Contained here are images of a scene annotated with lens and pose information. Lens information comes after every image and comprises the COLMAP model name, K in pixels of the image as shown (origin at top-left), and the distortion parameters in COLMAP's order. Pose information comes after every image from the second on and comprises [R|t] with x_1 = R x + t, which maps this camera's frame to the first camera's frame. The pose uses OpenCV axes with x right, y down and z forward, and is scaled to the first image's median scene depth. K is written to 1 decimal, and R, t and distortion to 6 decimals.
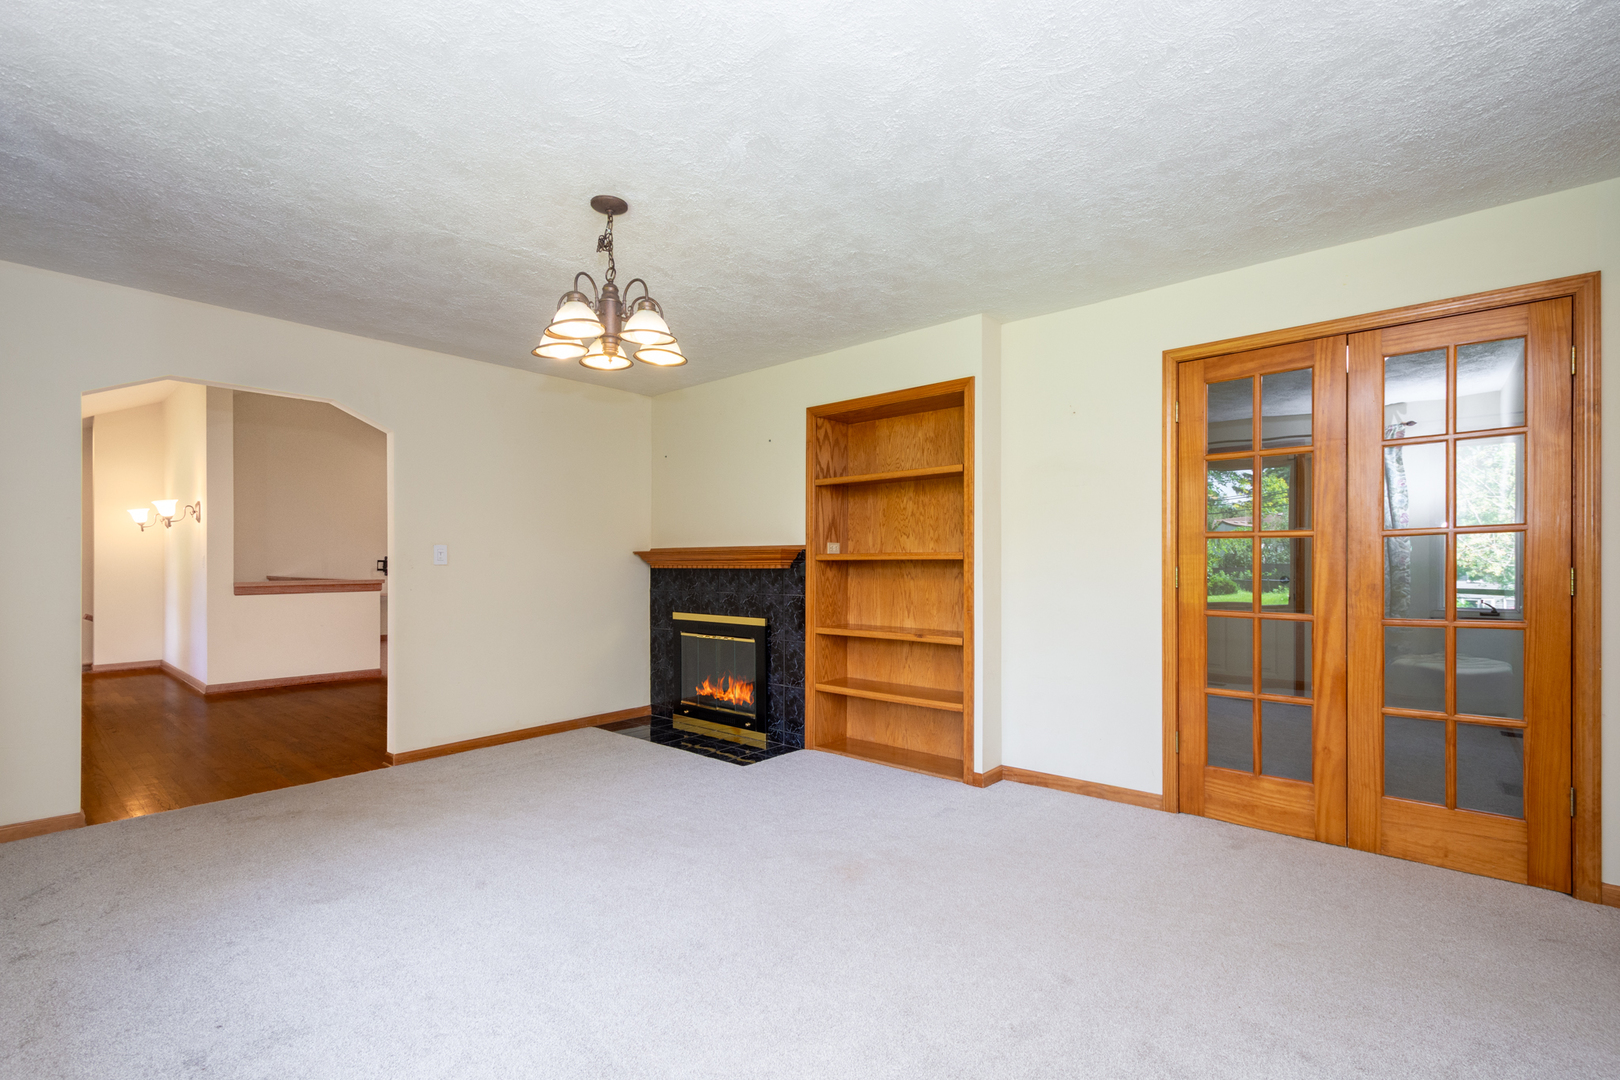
lens RADIAL K [[713.1, 0, 814.4], [0, 713.1, 552.7], [0, 0, 1]] dist [0.005245, -0.002192]
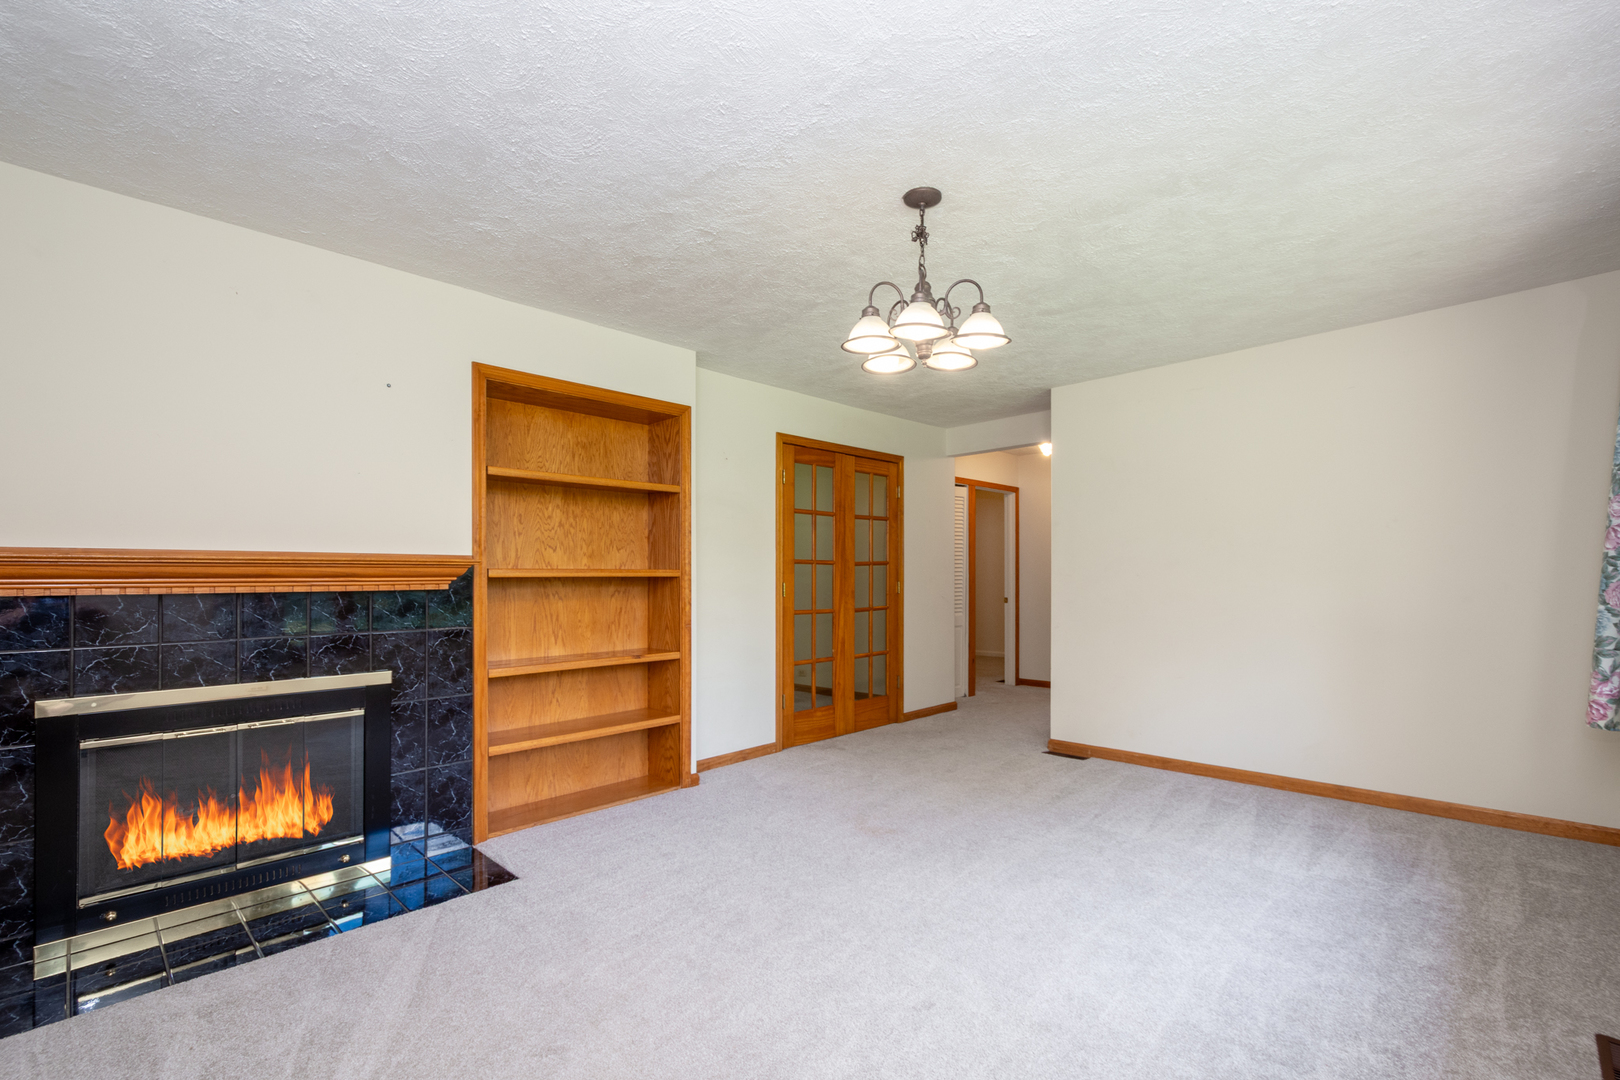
lens RADIAL K [[713.1, 0, 826.9], [0, 713.1, 579.4], [0, 0, 1]] dist [0.005245, -0.002192]
pose [[0.054828, 0.003935, 0.998488, -0.710813], [-0.005661, 0.999977, -0.003630, 0.013740], [-0.998480, -0.005453, 0.054849, 0.623110]]
